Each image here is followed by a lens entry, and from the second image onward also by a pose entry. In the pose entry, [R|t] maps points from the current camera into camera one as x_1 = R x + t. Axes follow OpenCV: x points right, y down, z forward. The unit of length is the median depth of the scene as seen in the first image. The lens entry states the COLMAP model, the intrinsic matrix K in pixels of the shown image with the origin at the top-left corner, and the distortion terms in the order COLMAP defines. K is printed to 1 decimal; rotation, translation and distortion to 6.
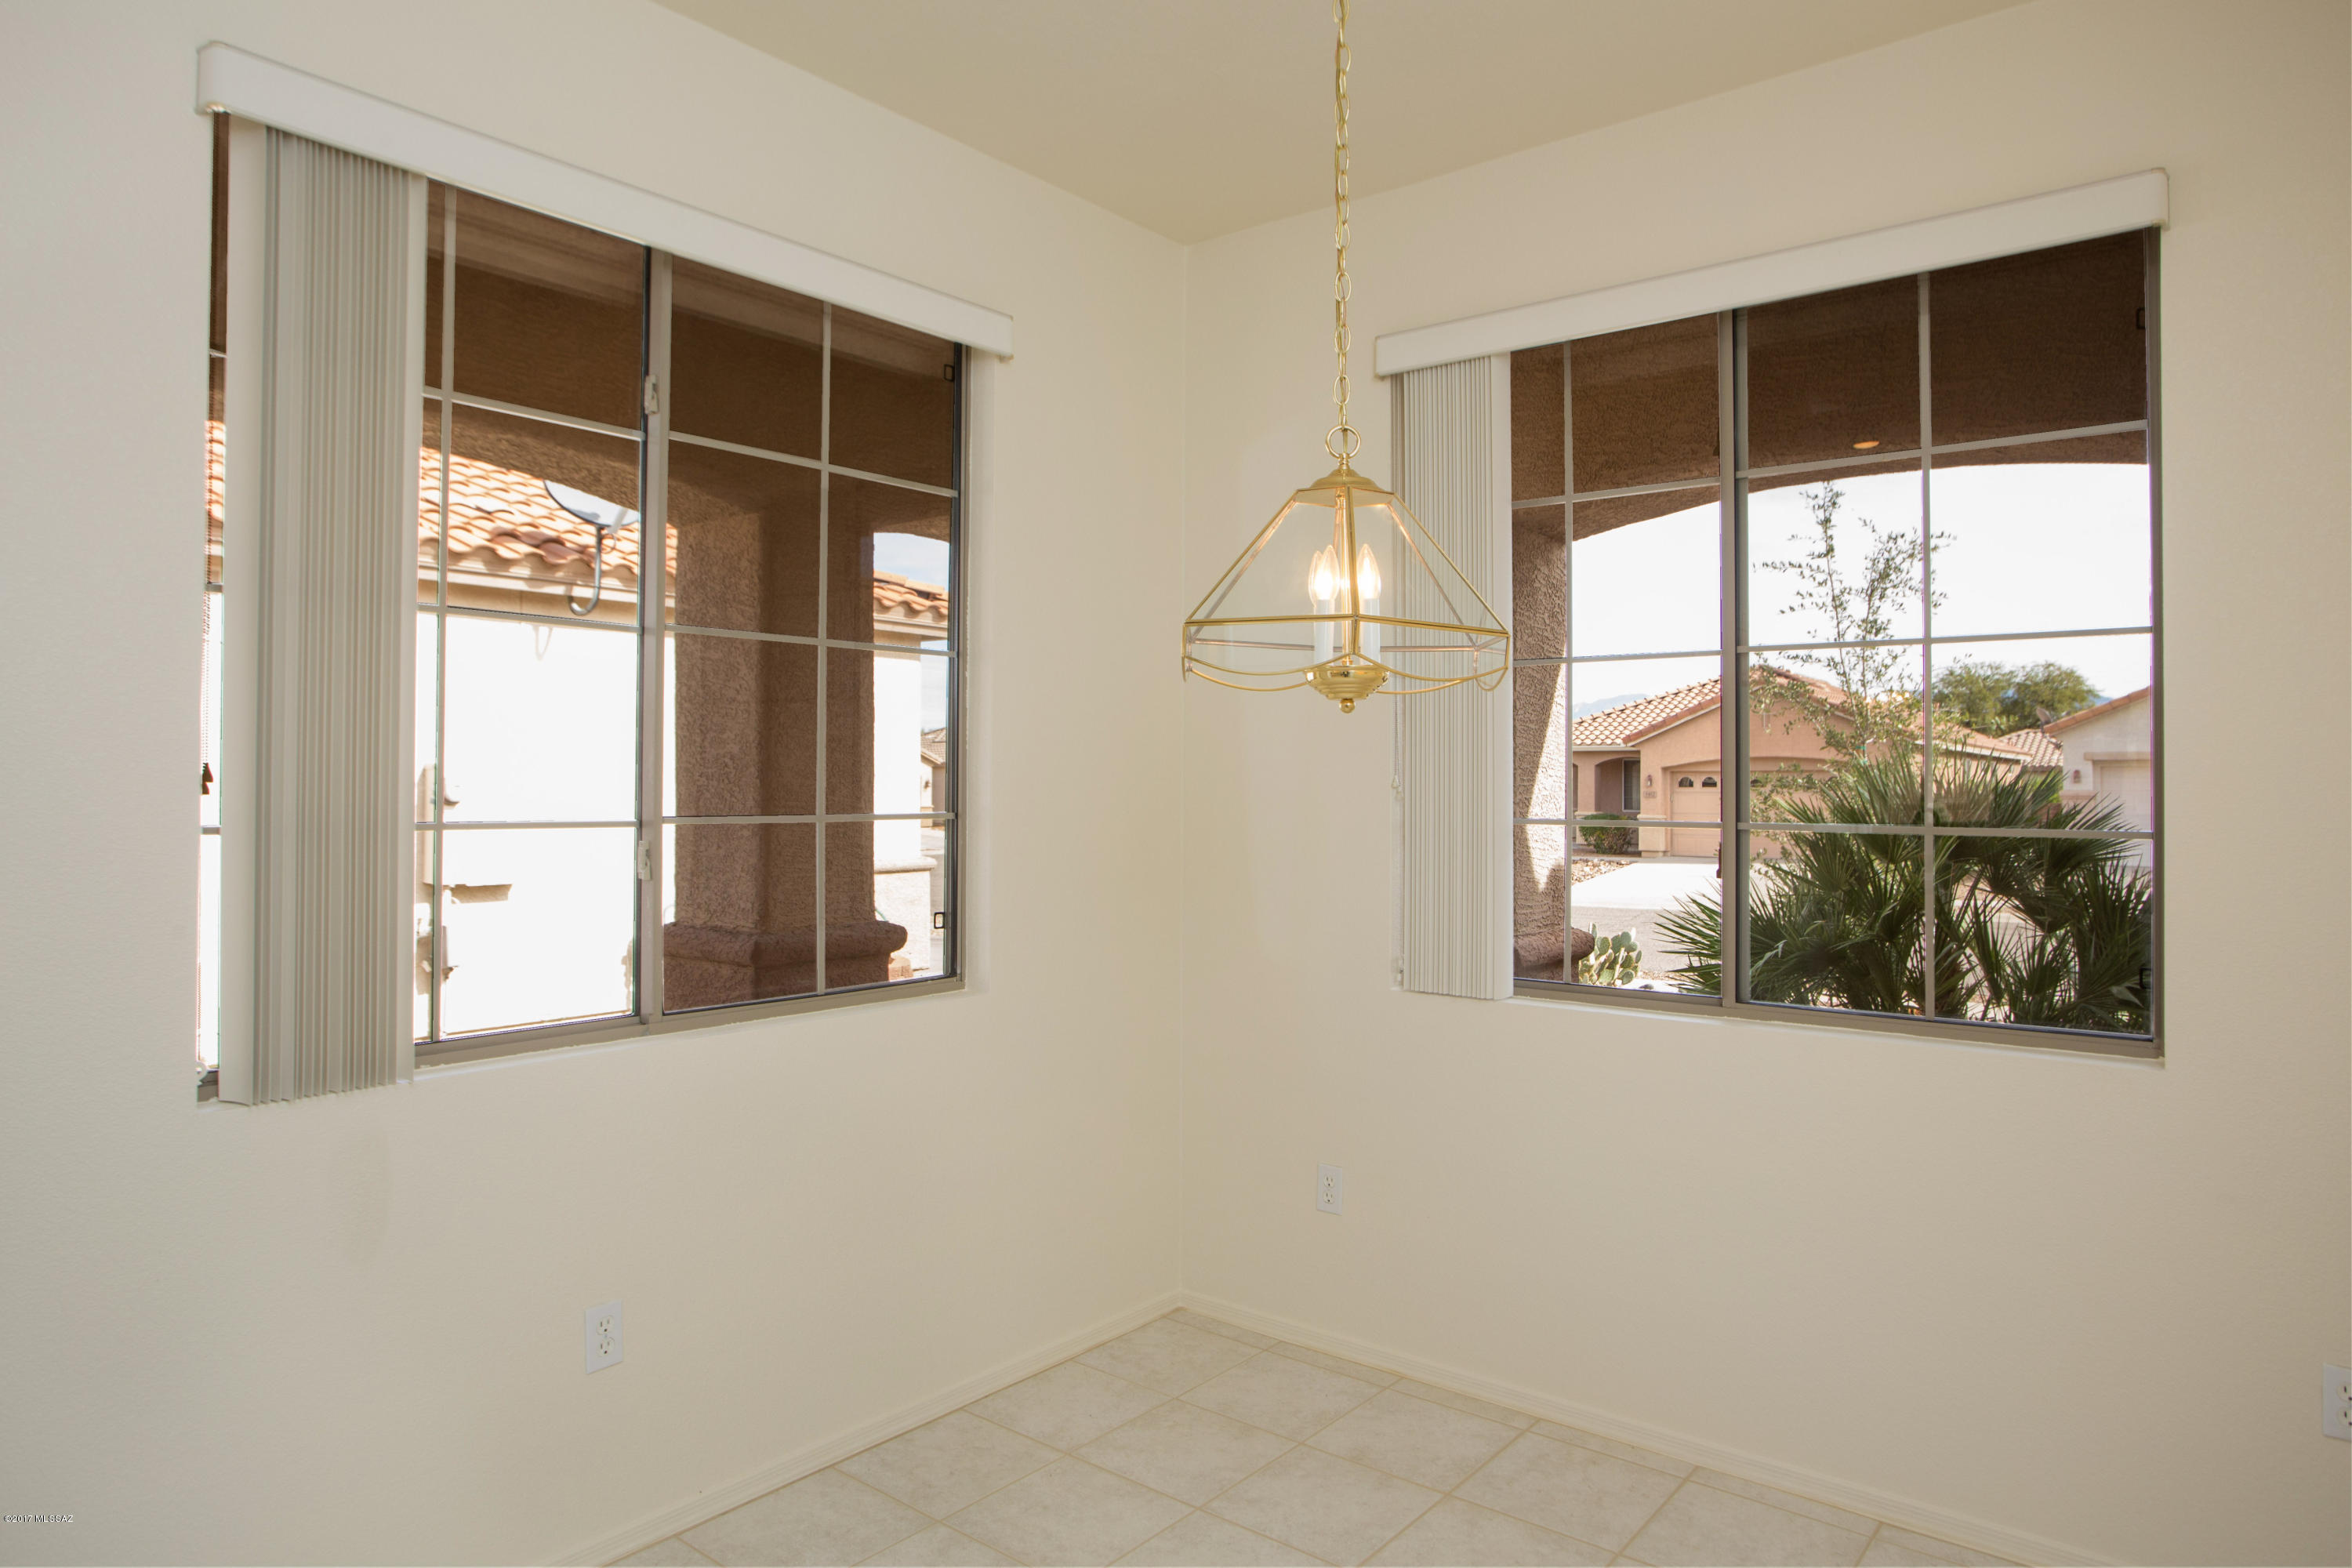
lens RADIAL K [[1443.0, 0, 1176.0], [0, 1443.0, 784.0], [0, 0, 1]] dist [-0.003320, -0.000588]
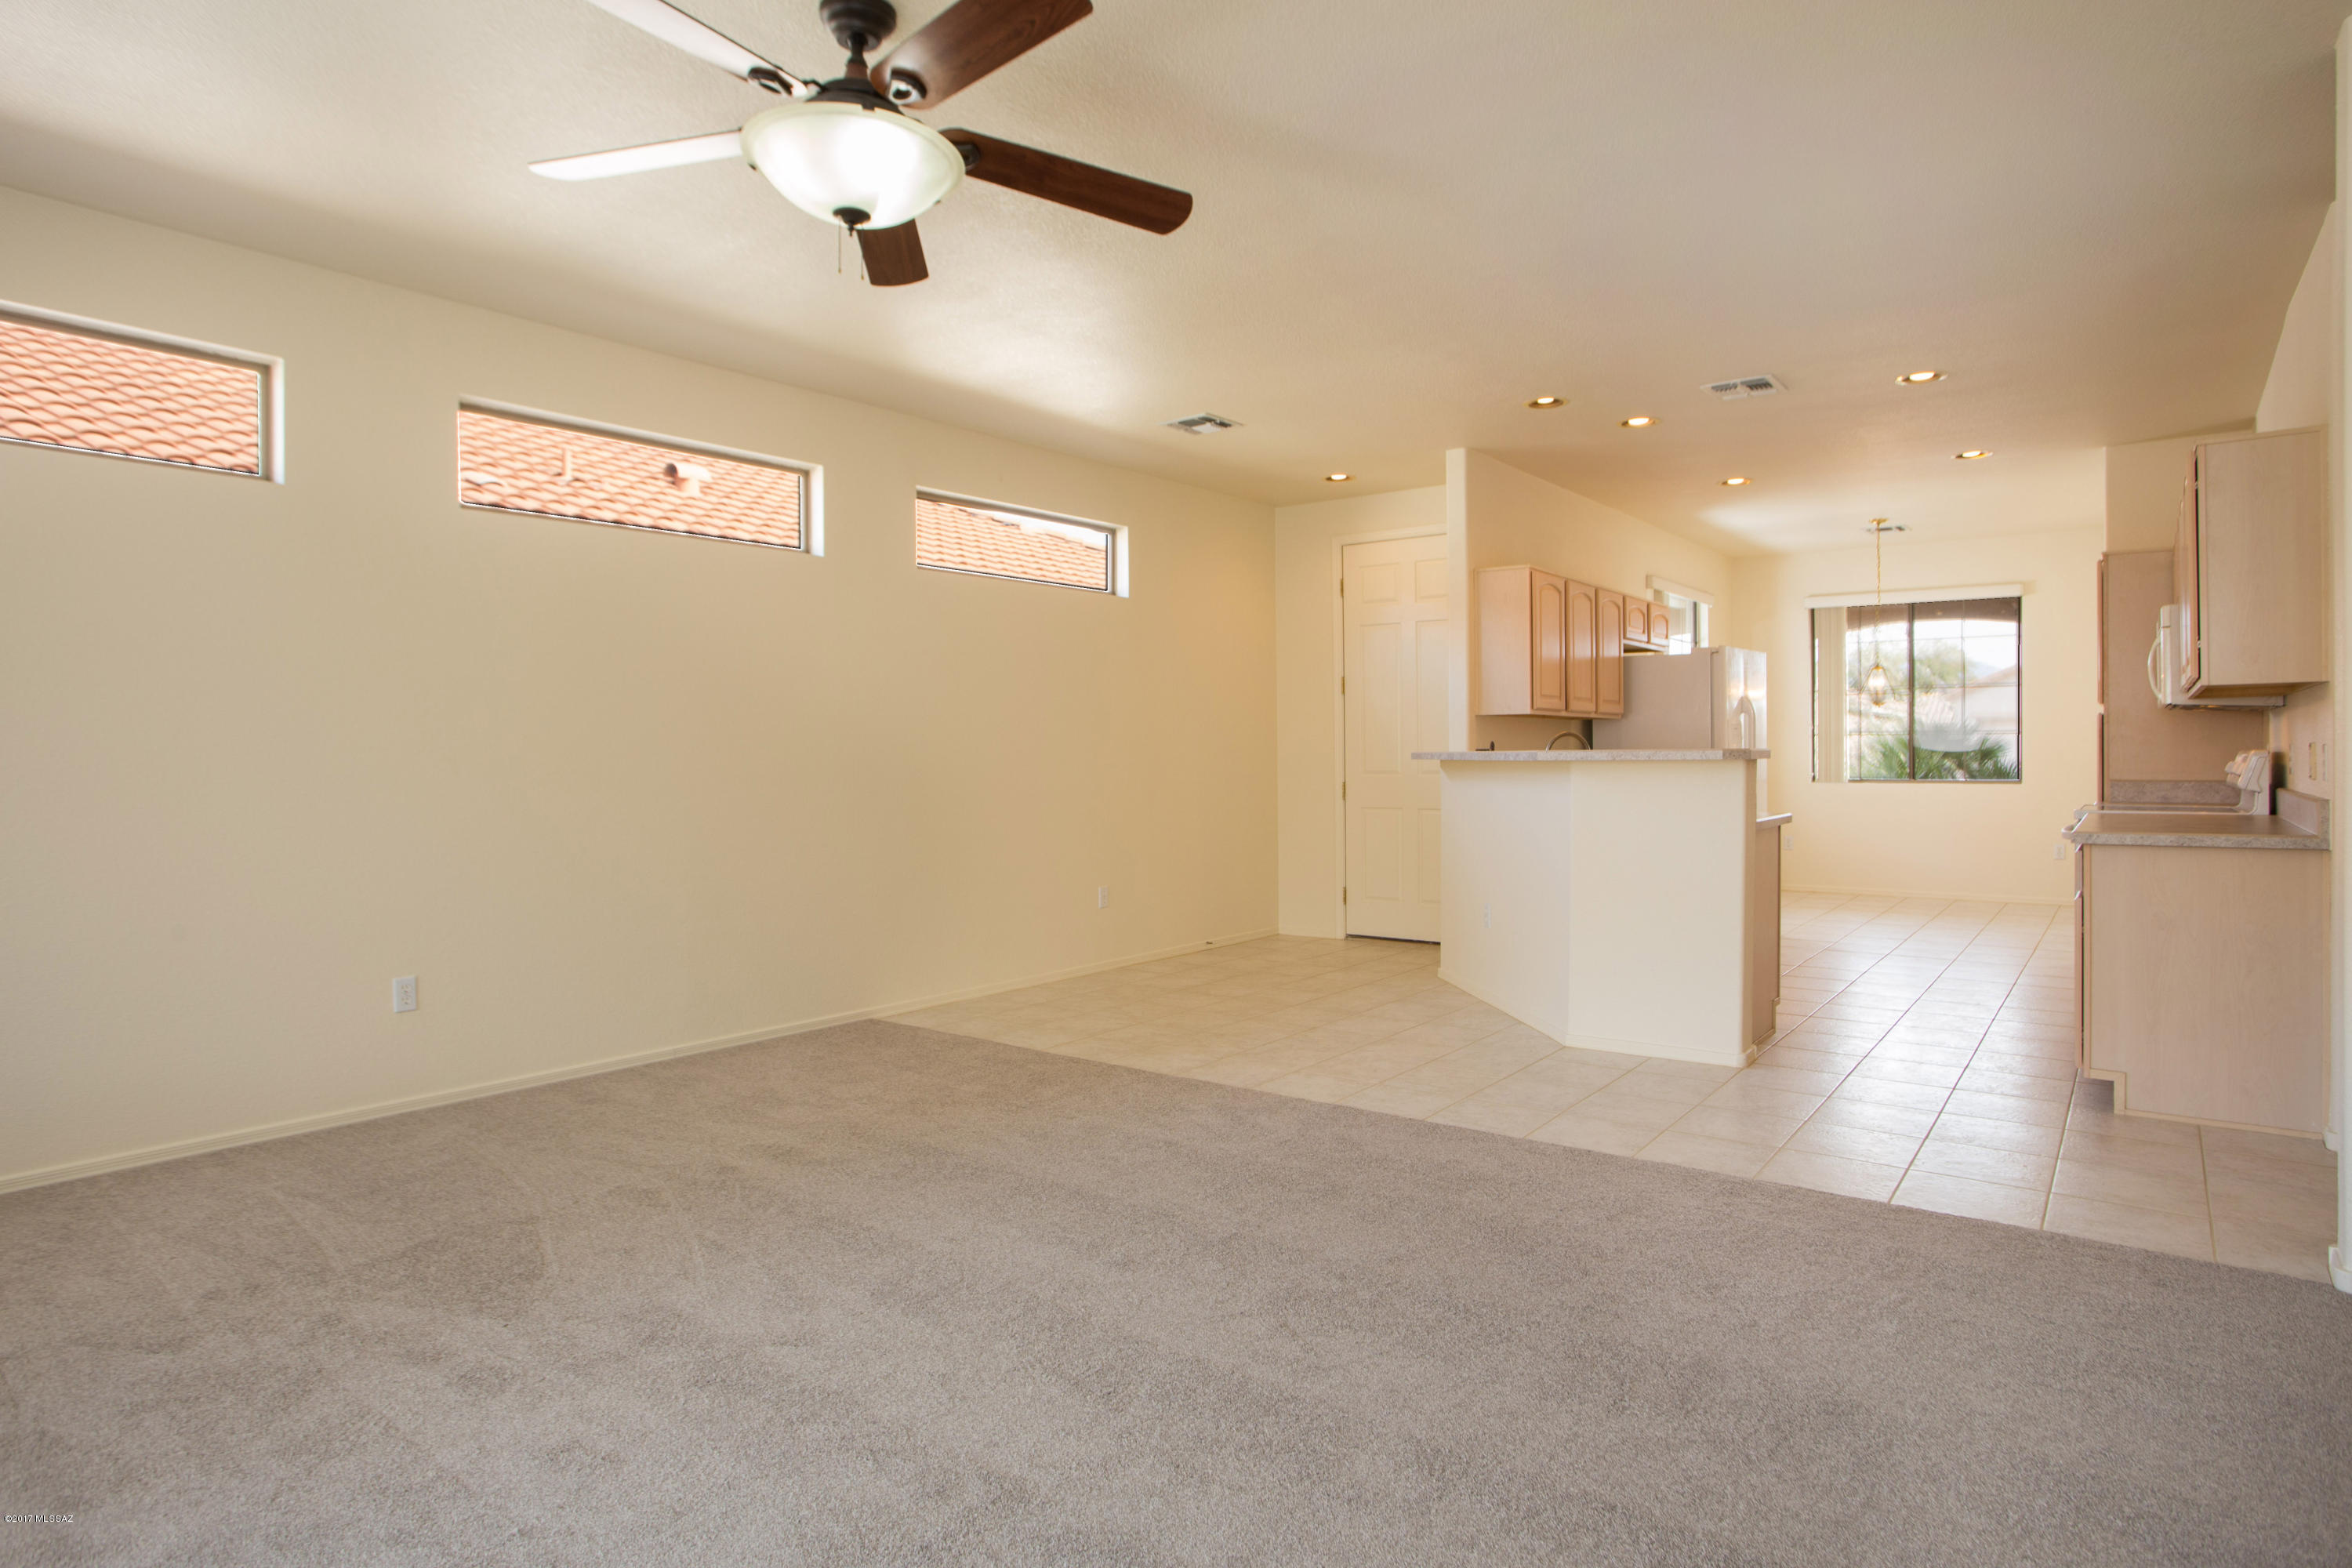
lens RADIAL K [[1364.2, 0, 1183.8], [0, 1364.2, 771.1], [0, 0, 1]] dist [-0.029861, 0.000751]
pose [[0.998972, -0.013973, 0.043124, -0.887124], [0.013320, 0.999793, 0.015402, 0.023565], [-0.043331, -0.014812, 0.998951, -1.301526]]
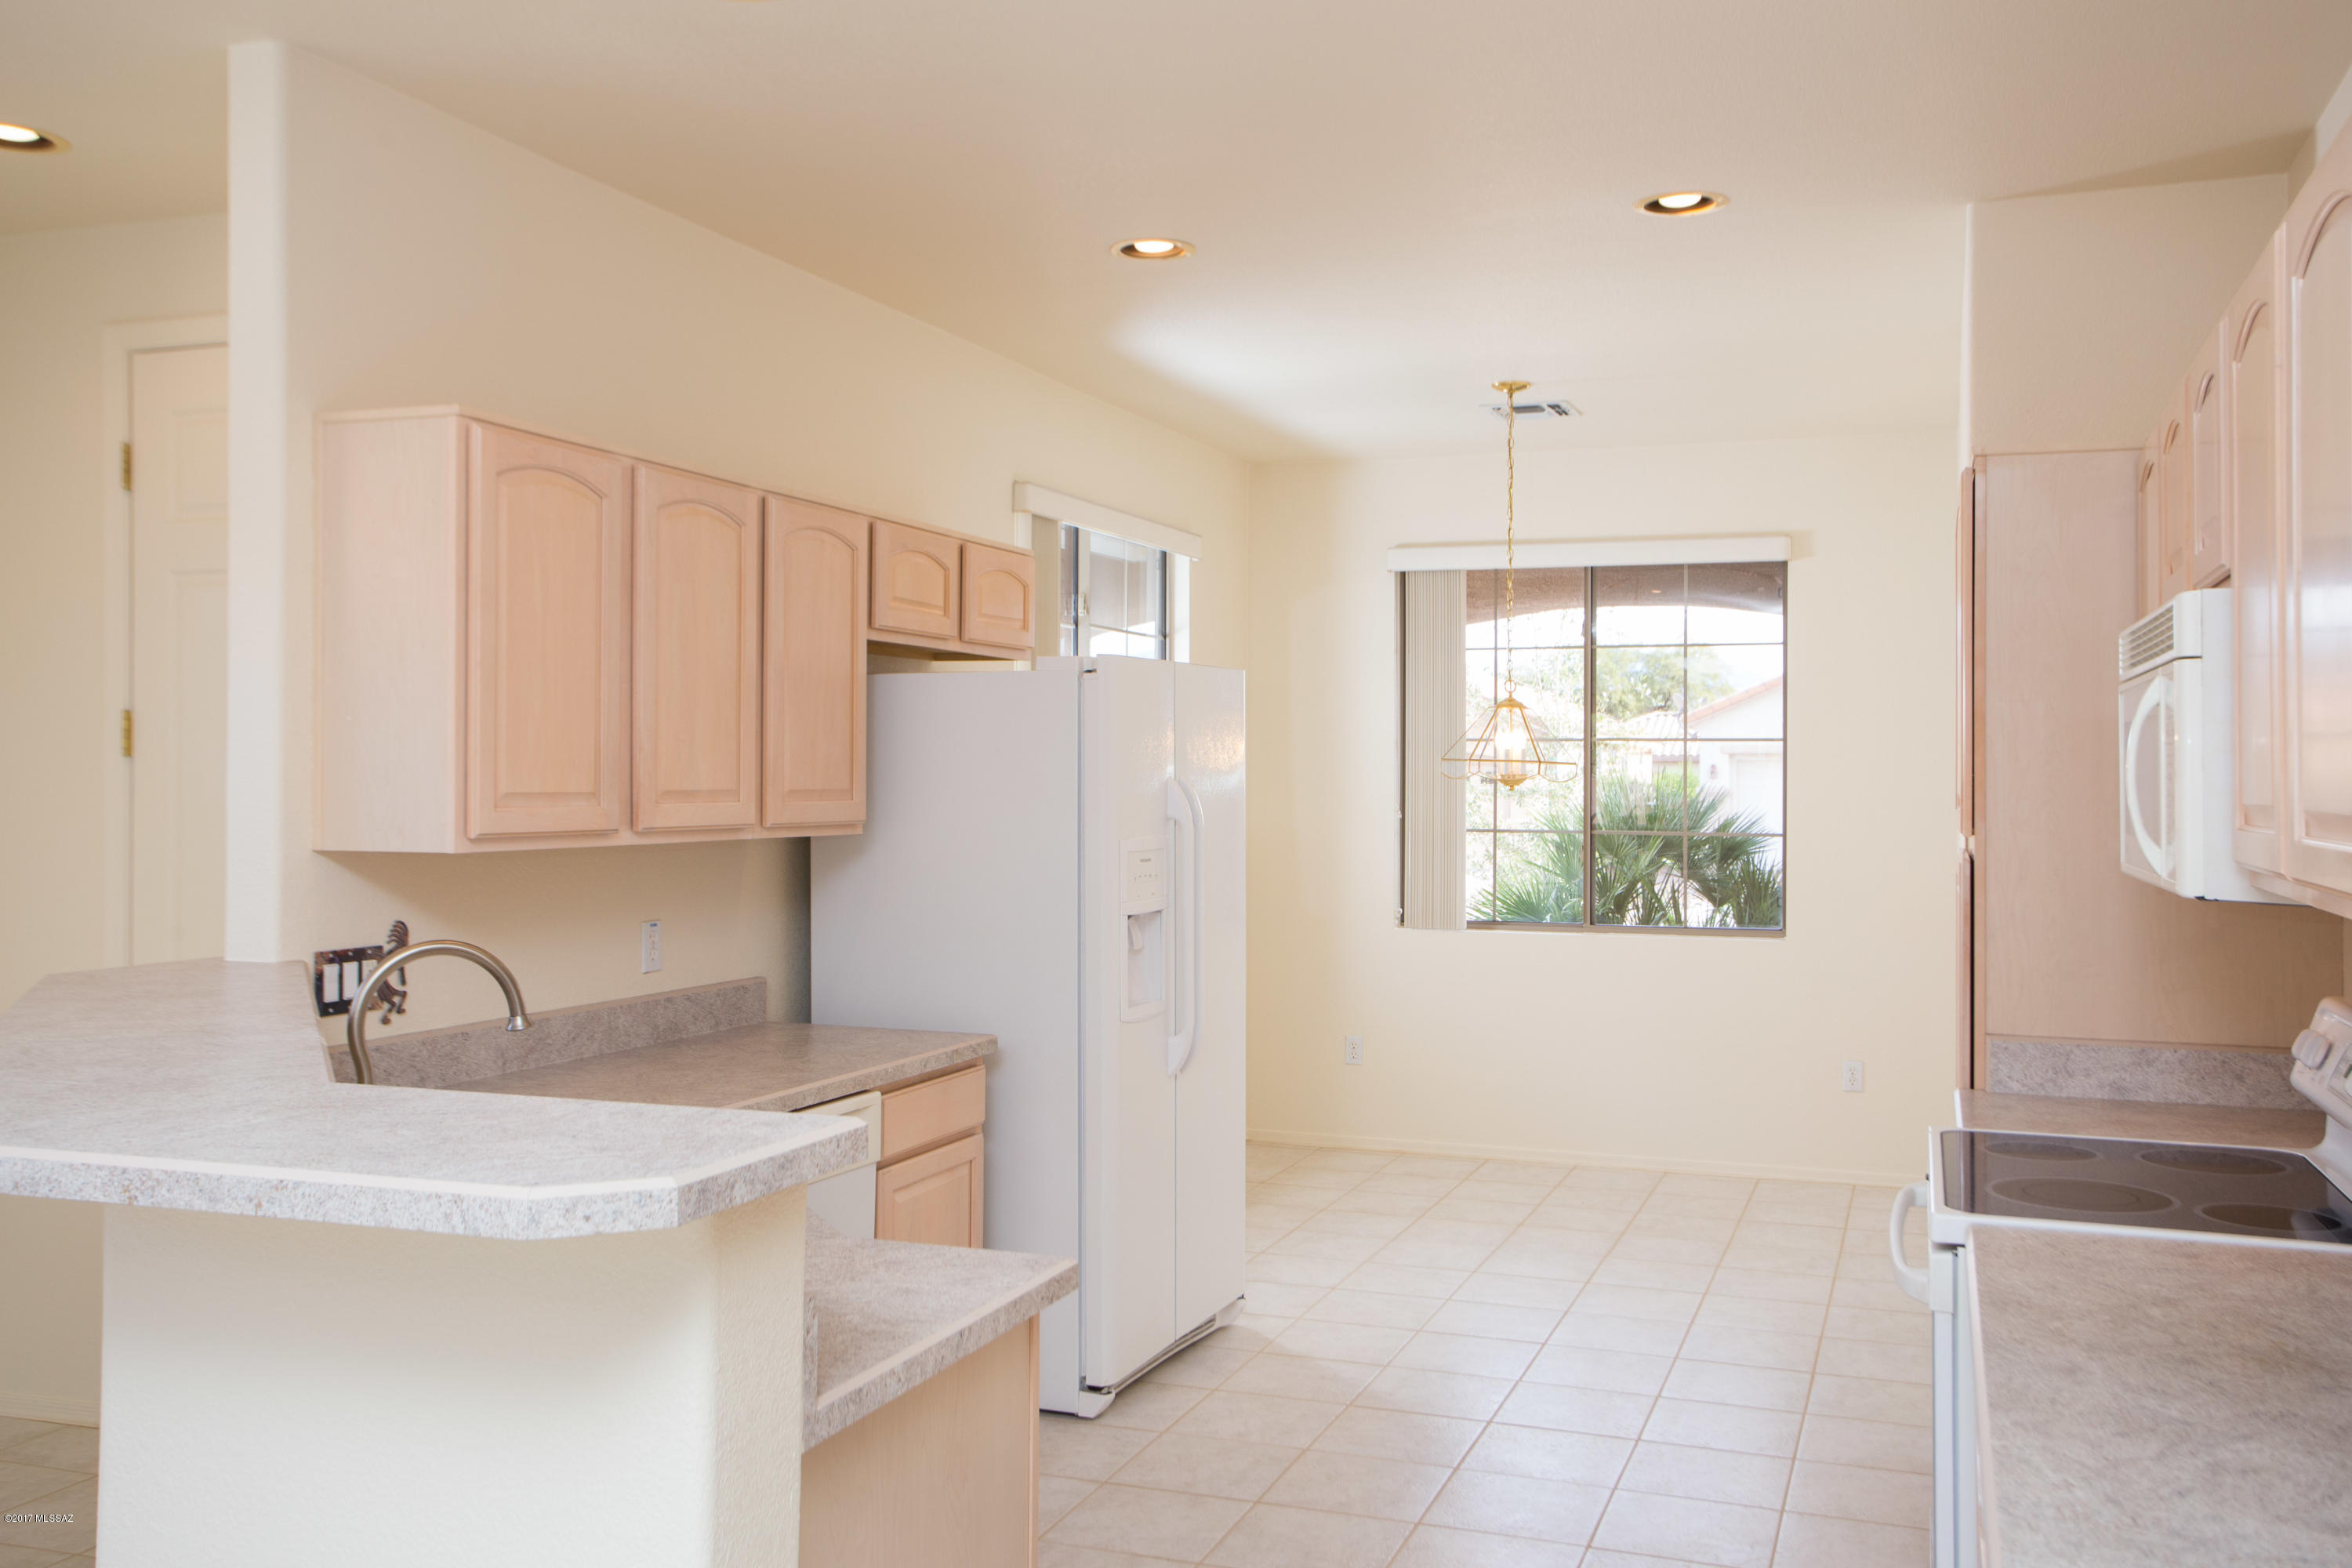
lens RADIAL K [[2113.0, 0, 1168.9], [0, 2113.0, 776.1], [0, 0, 1]] dist [0.065921, -0.001352]
pose [[0.951300, -0.002830, 0.308255, -0.522679], [0.001997, 0.999993, 0.003018, -0.028362], [-0.308261, -0.002255, 0.951299, -0.773070]]
